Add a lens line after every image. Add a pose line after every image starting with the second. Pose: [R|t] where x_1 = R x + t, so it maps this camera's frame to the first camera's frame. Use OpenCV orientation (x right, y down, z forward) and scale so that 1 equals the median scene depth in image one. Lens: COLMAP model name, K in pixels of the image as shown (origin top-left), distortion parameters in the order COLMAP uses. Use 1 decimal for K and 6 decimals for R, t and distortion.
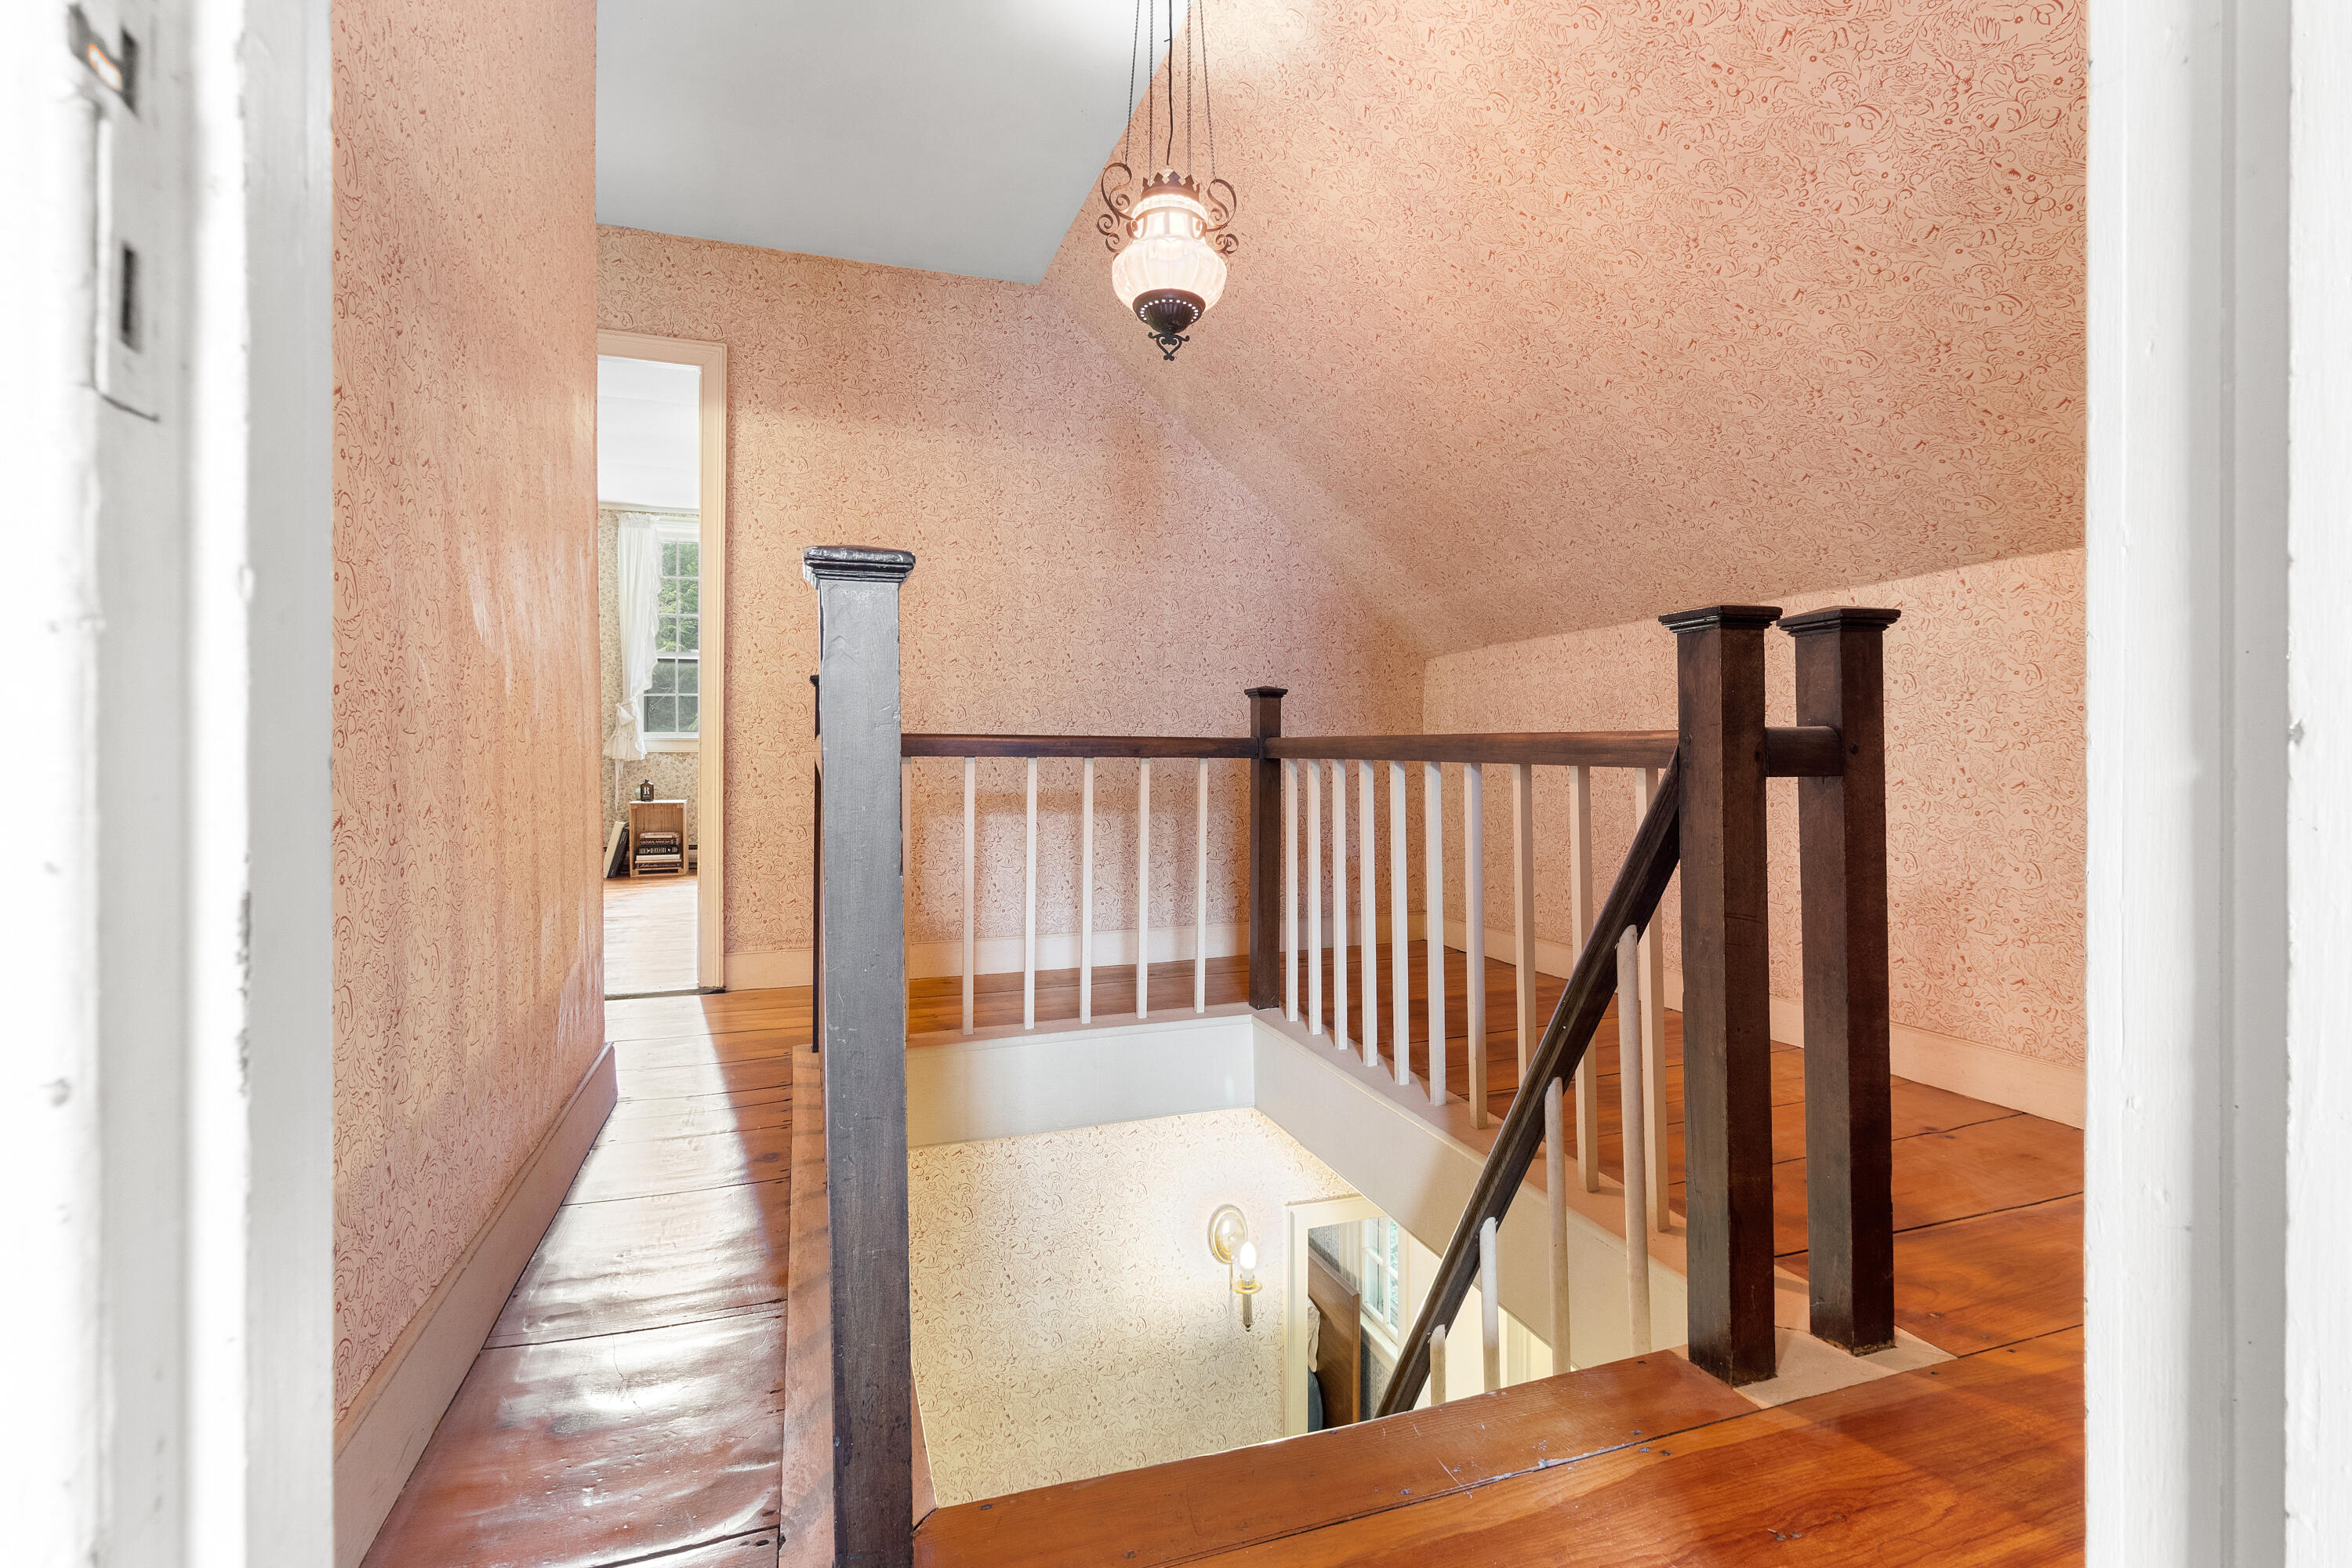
lens RADIAL K [[1093.7, 0, 1183.0], [0, 1093.7, 765.9], [0, 0, 1]] dist [0.001515, 0.000207]
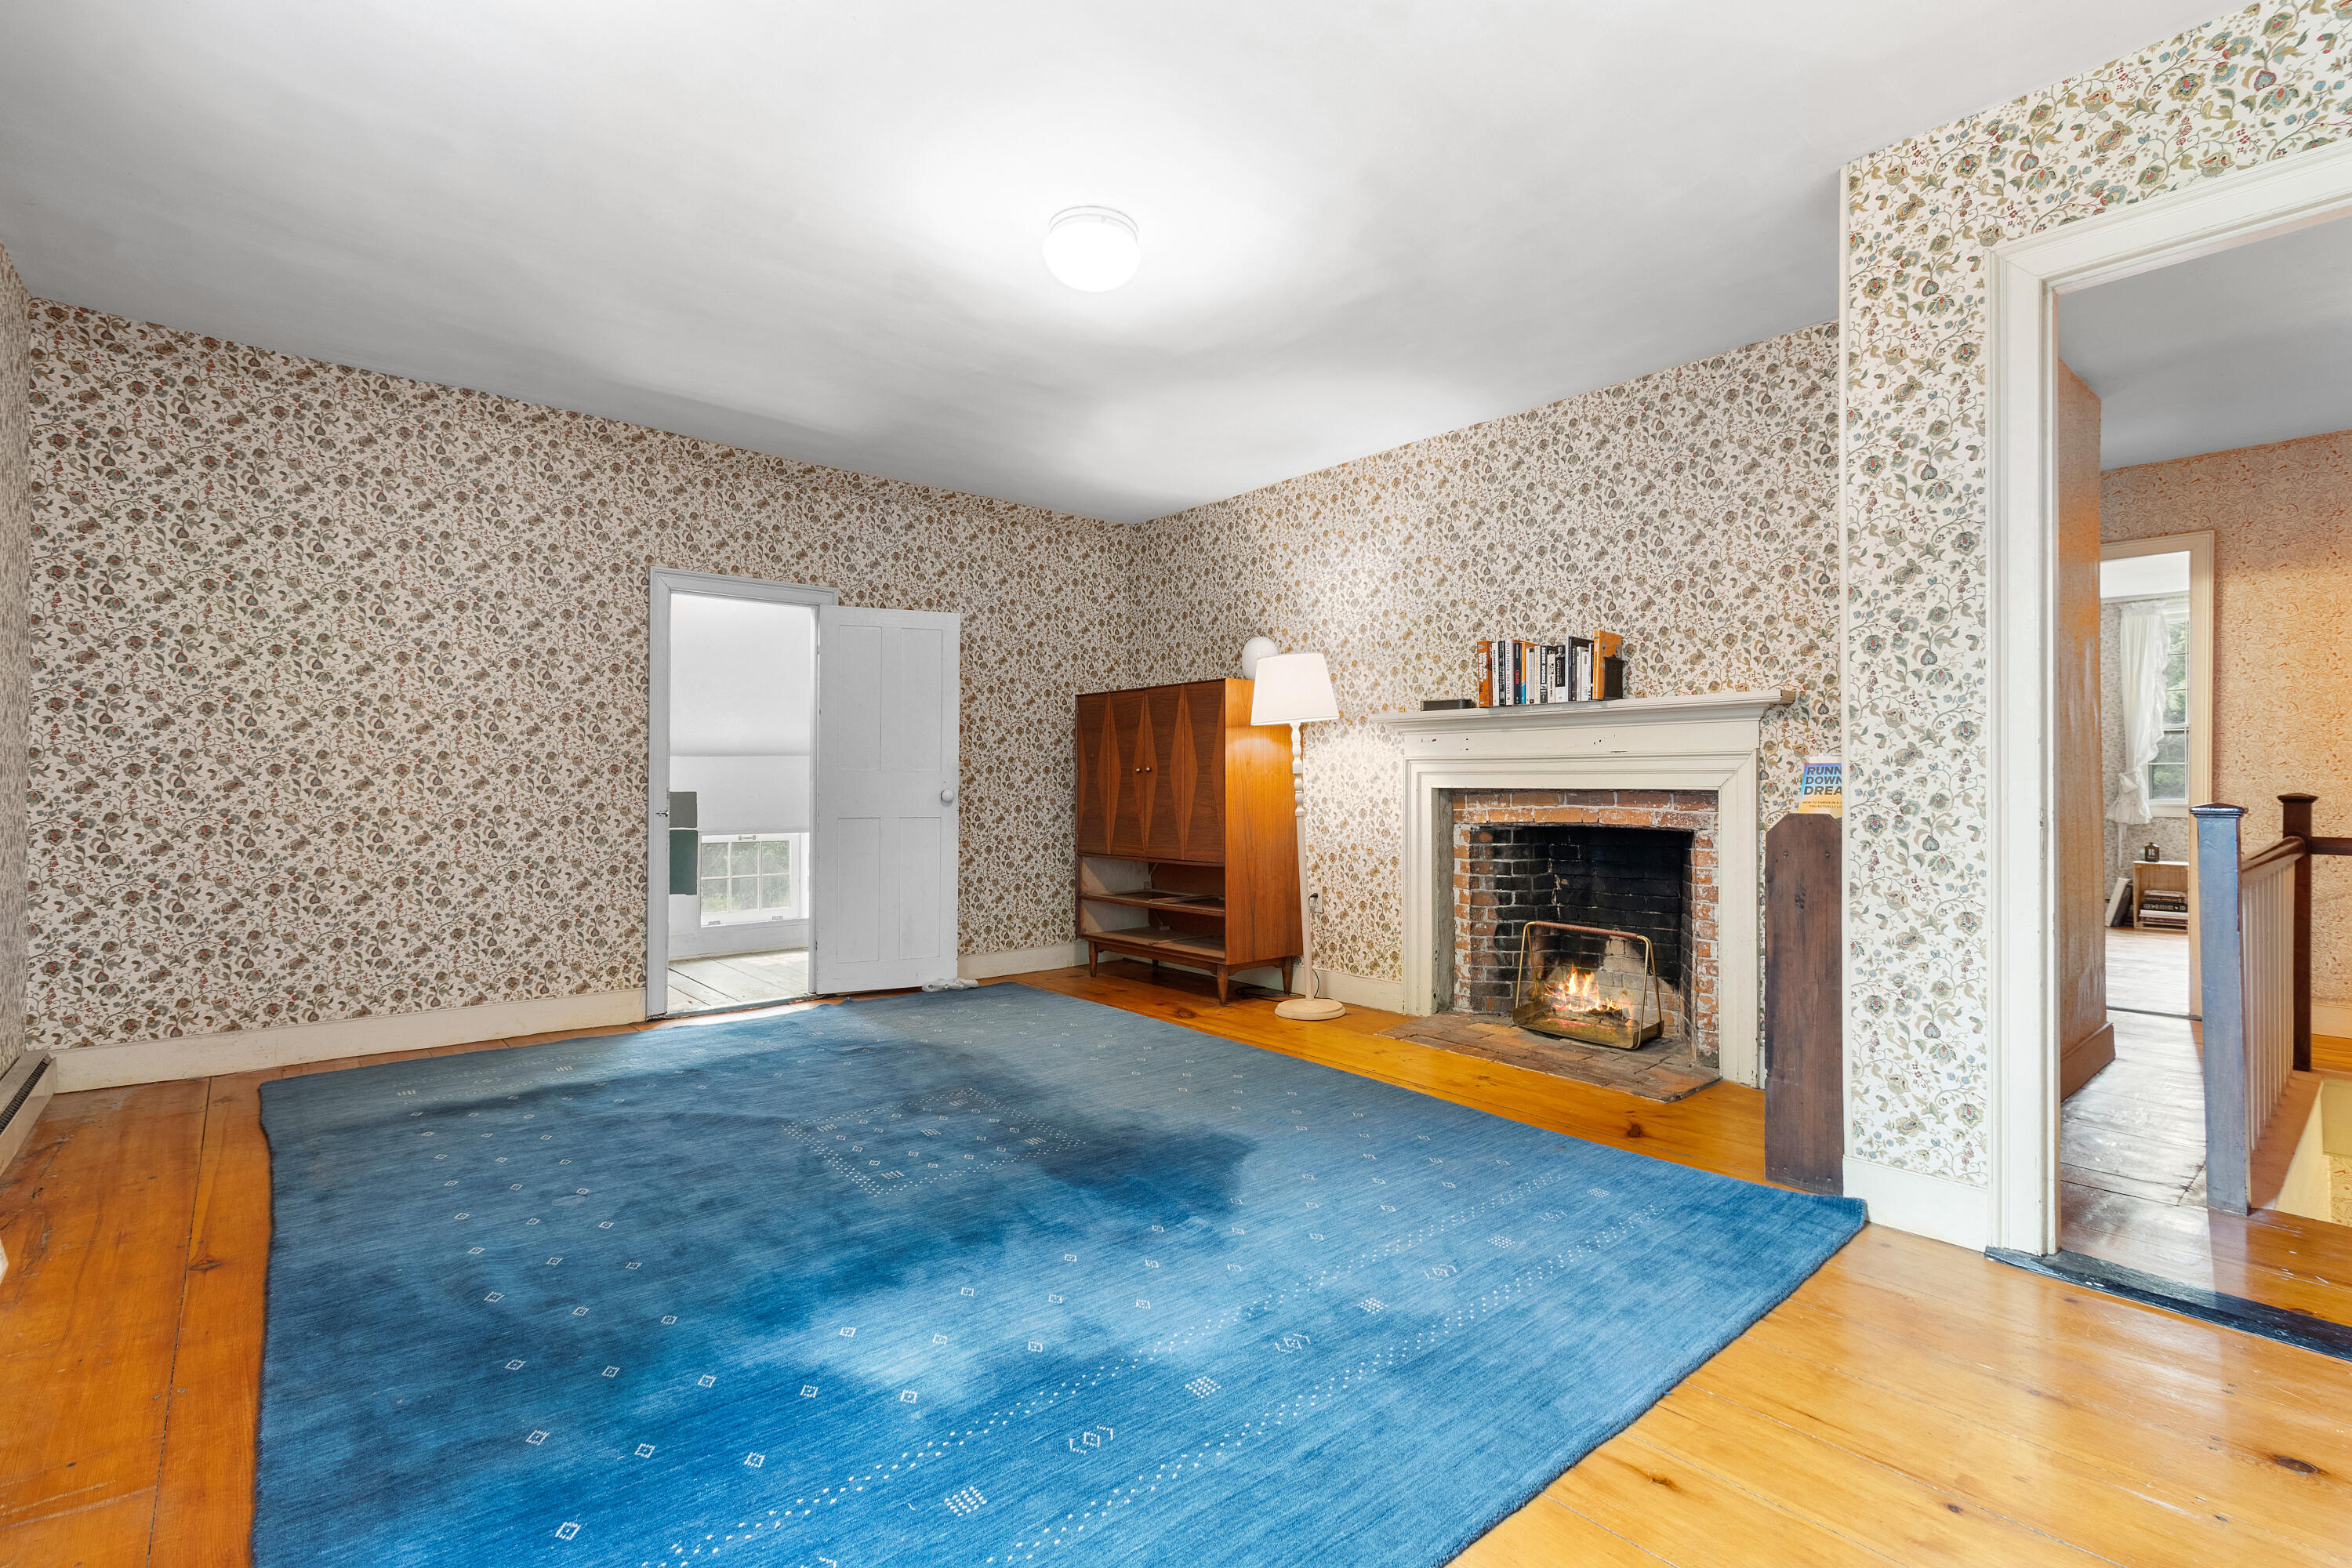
lens RADIAL K [[1093.7, 0, 1181.0], [0, 1093.7, 784.7], [0, 0, 1]] dist [0.001515, 0.000207]
pose [[0.372731, -0.005972, -0.927920, 0.176054], [-0.004613, 0.999955, -0.008288, -0.032232], [0.927928, 0.007370, 0.372687, -0.331521]]
